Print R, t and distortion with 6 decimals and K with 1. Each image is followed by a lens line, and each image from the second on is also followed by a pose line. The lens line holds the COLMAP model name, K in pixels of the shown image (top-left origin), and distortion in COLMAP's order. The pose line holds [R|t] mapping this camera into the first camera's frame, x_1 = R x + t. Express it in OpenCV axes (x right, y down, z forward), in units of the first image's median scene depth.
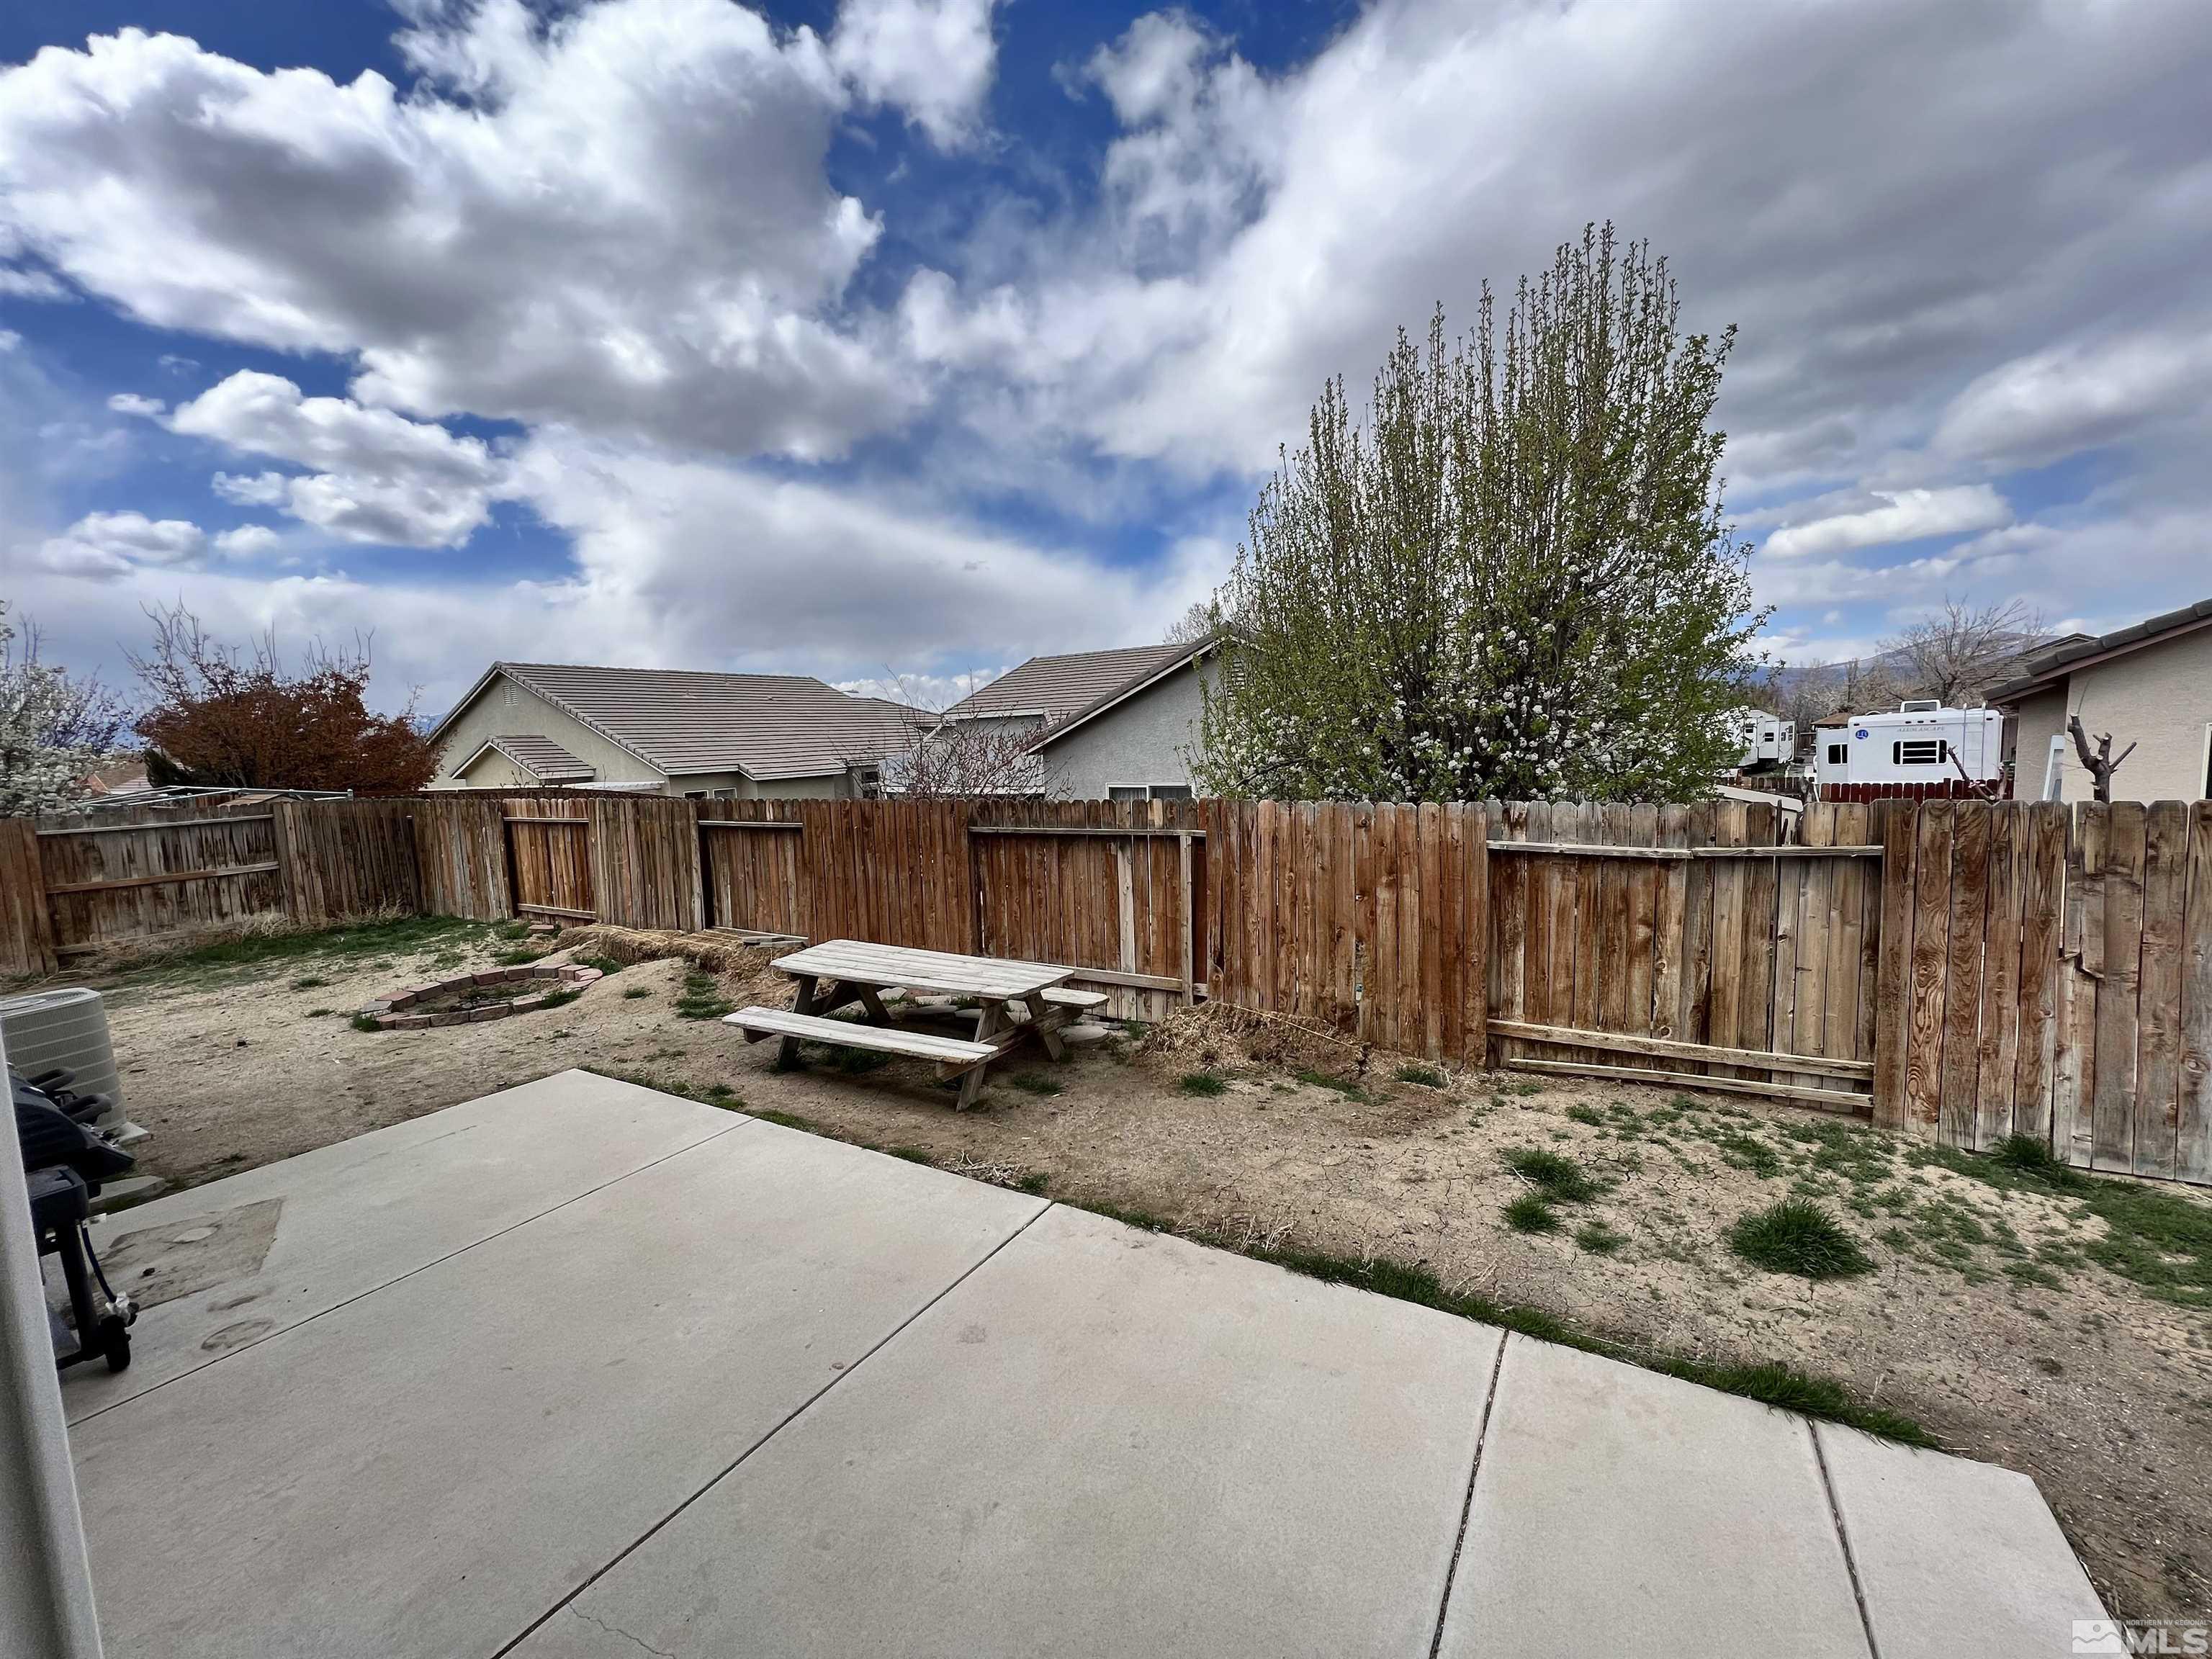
lens RADIAL K [[873.9, 0, 1110.8], [0, 873.9, 824.8], [0, 0, 1]] dist [-0.005974, 0.001400]
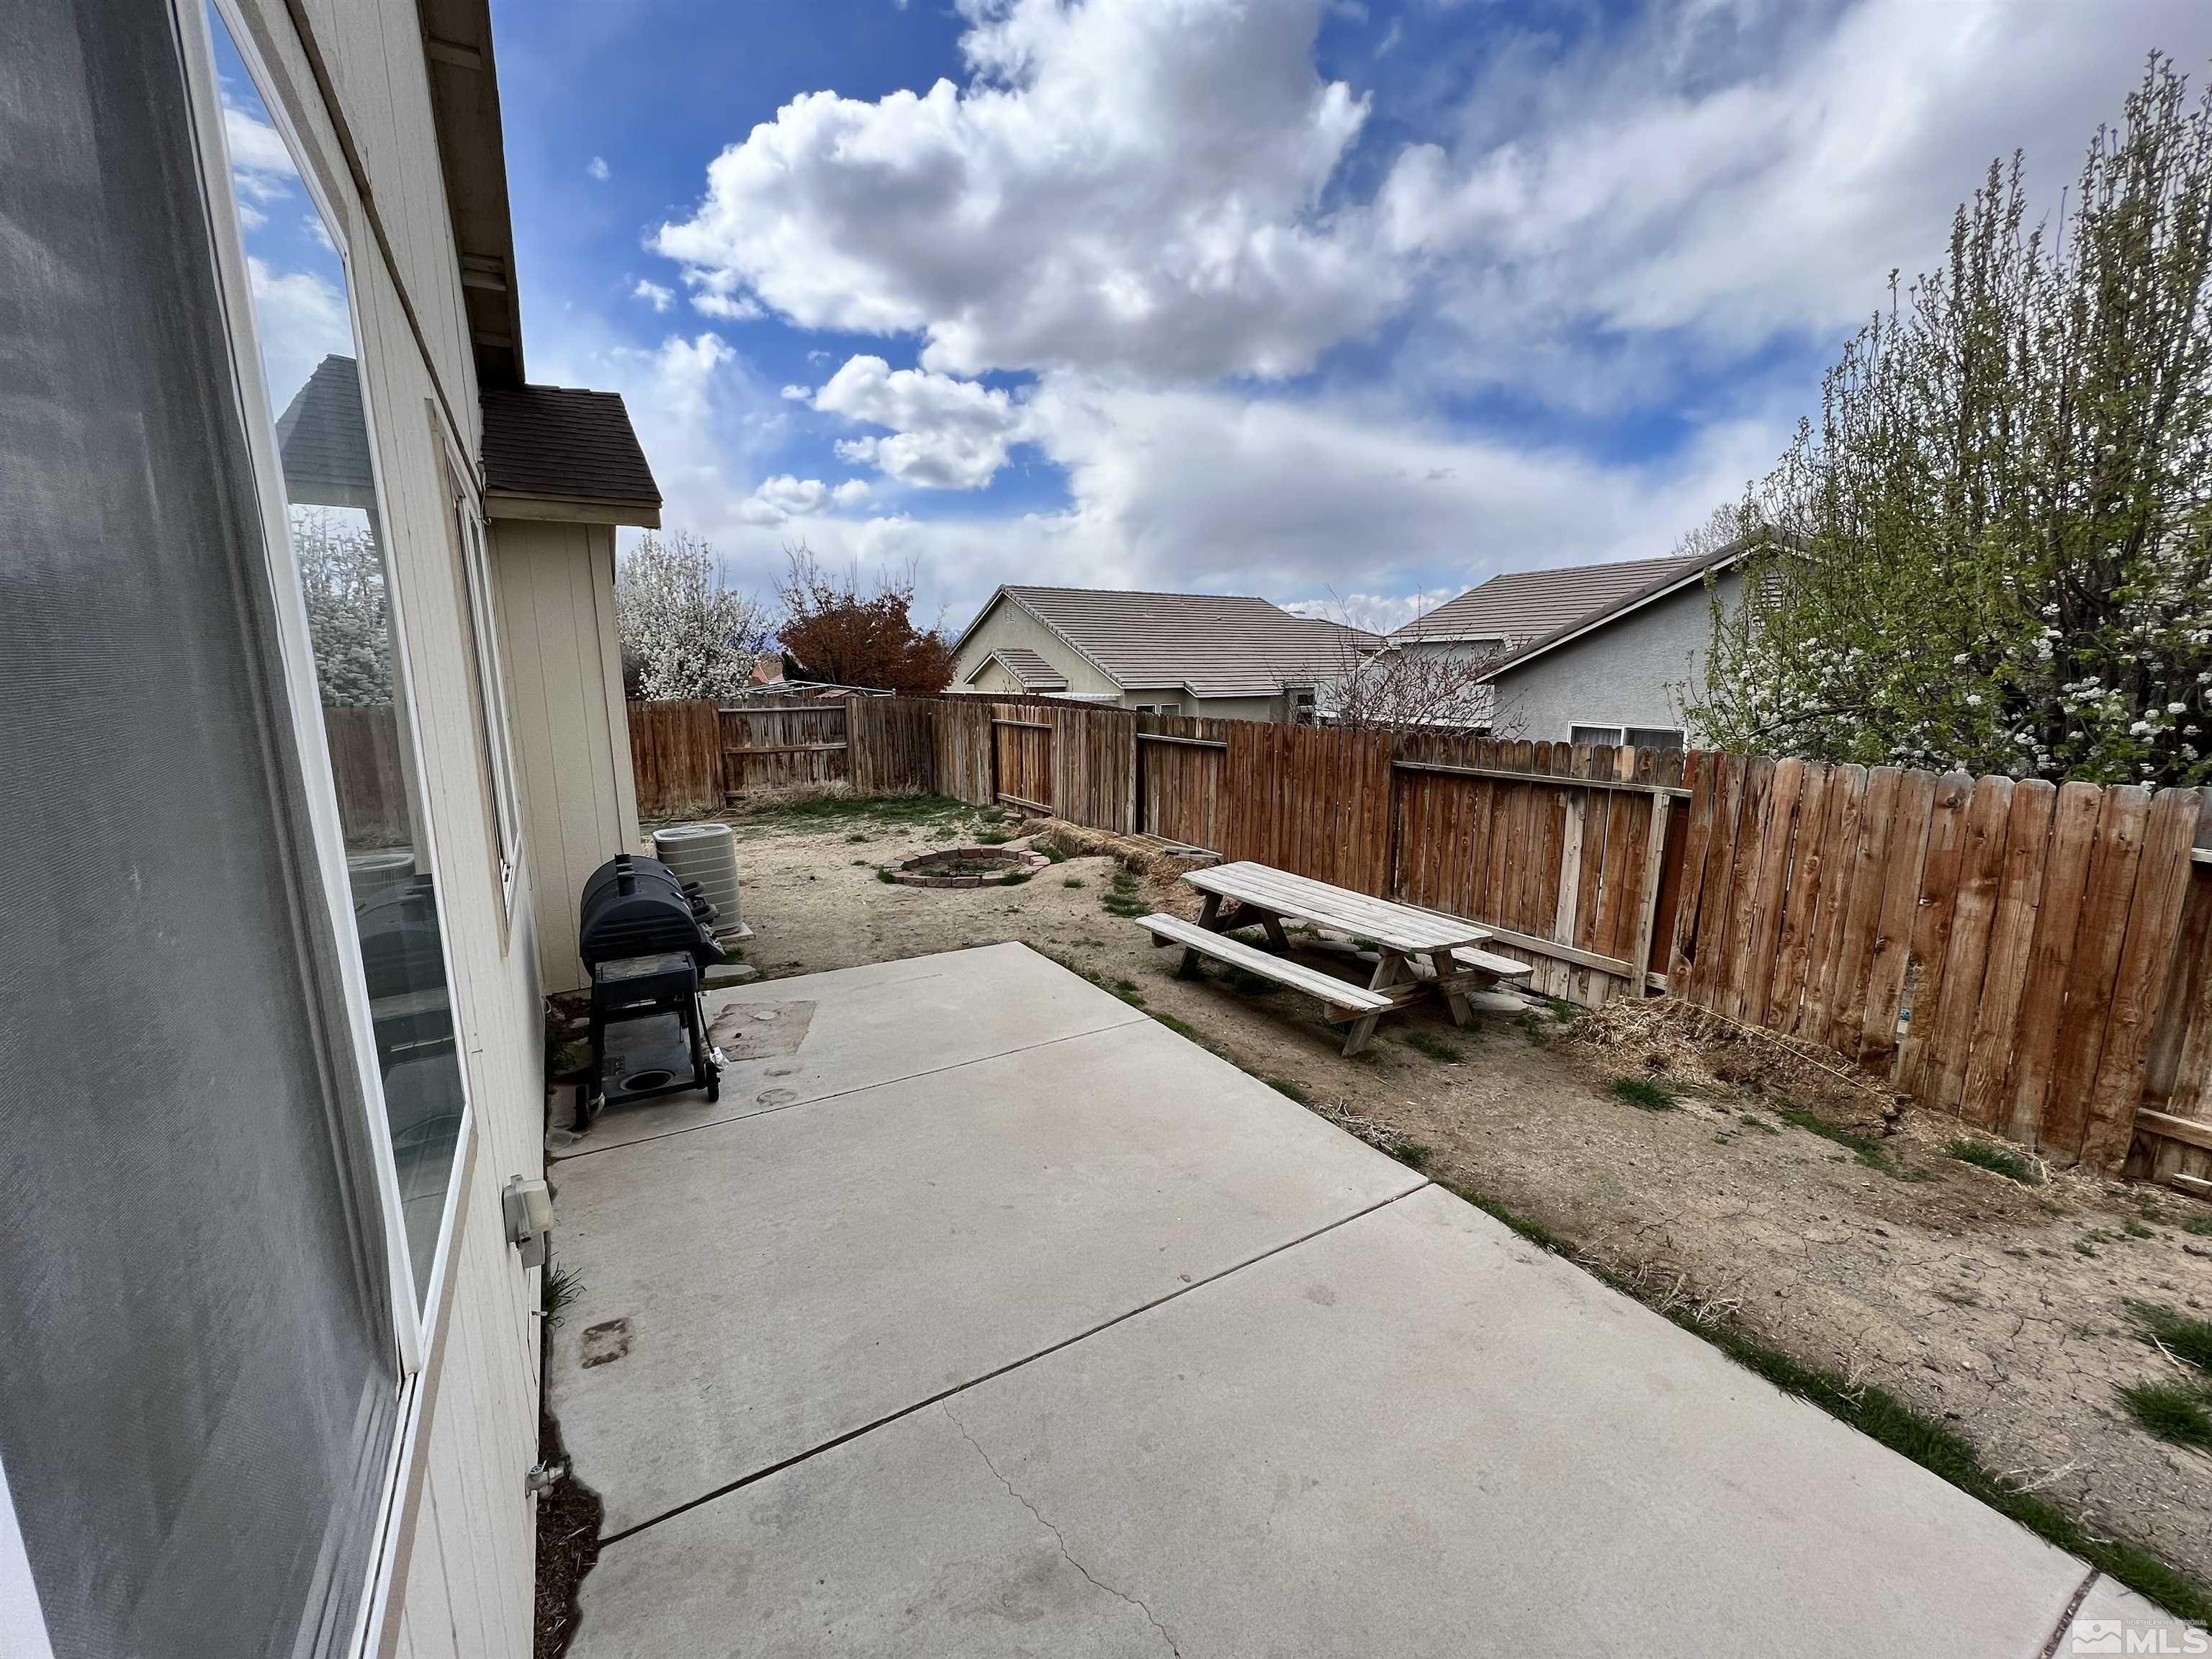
lens RADIAL K [[873.9, 0, 1108.1], [0, 873.9, 823.5], [0, 0, 1]] dist [-0.005974, 0.001400]
pose [[0.879922, 0.115880, -0.460771, 0.009490], [-0.076098, 0.991654, 0.104069, -0.006306], [0.468985, -0.056509, 0.881397, 0.036707]]
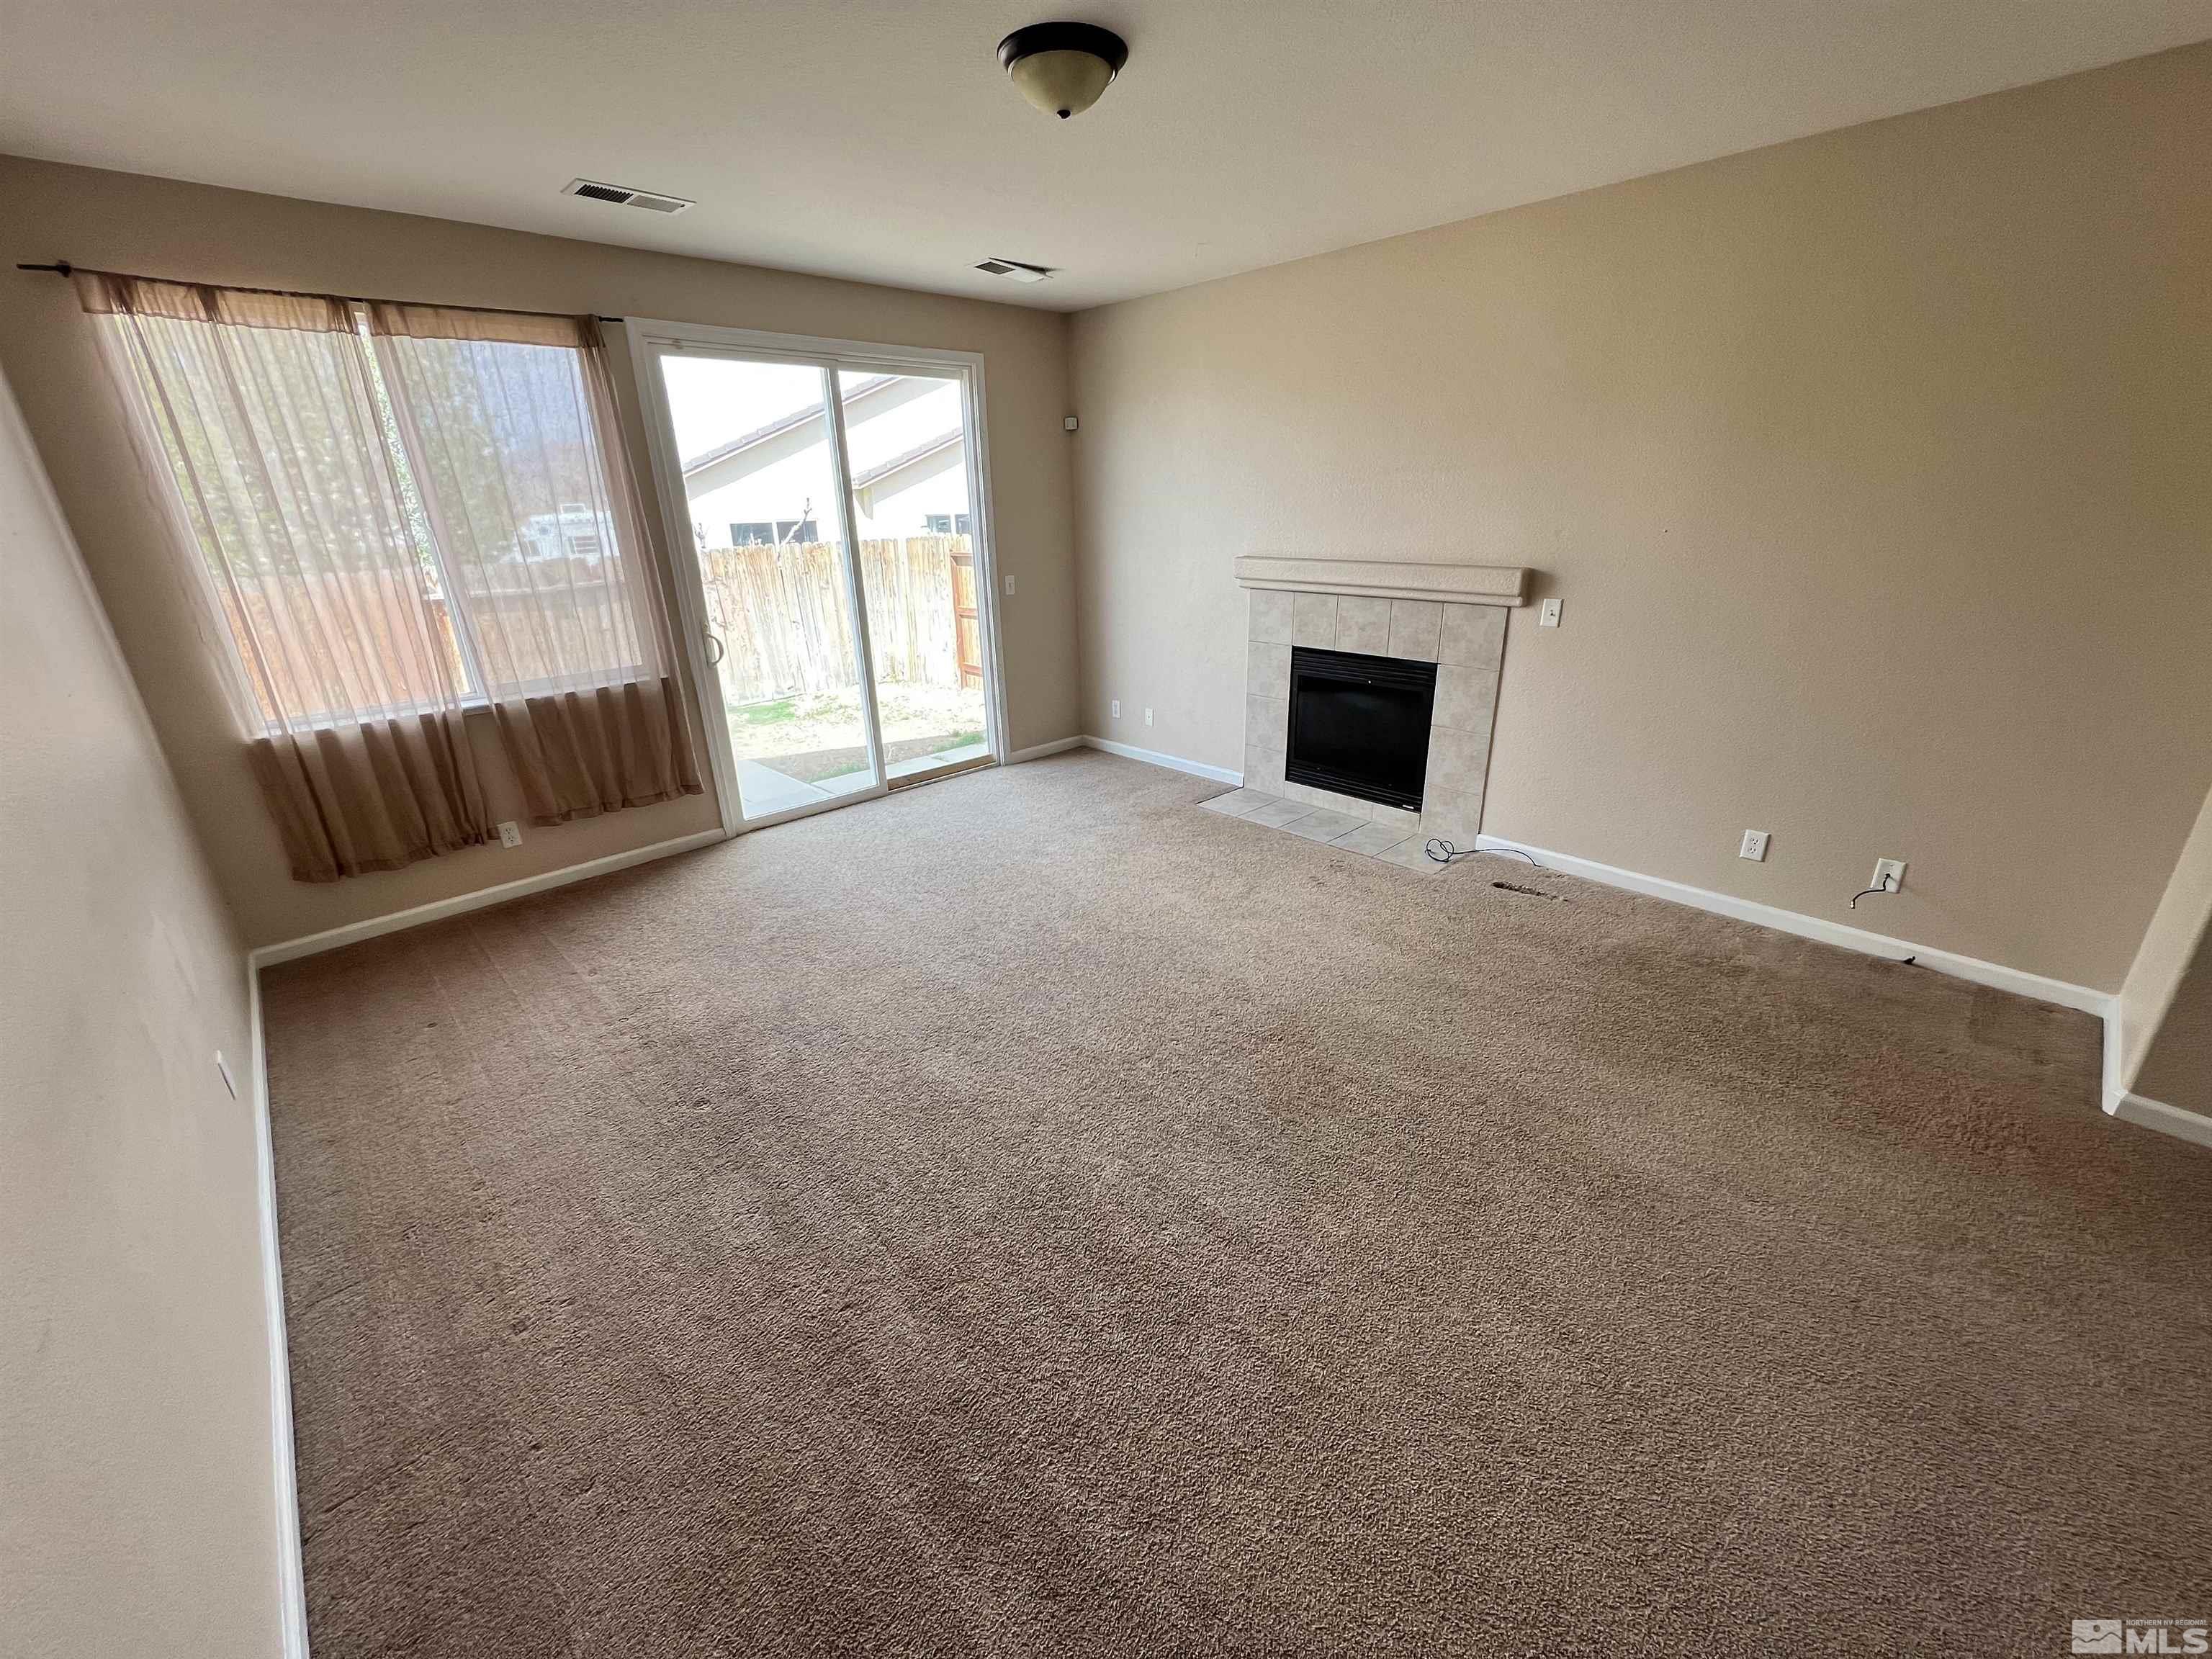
lens RADIAL K [[873.9, 0, 1098.2], [0, 873.9, 832.5], [0, 0, 1]] dist [-0.005974, 0.001400]
pose [[0.284516, -0.316808, 0.904811, -0.675727], [0.110051, 0.948372, 0.297455, 0.083538], [-0.952334, 0.014944, 0.304692, -0.516758]]
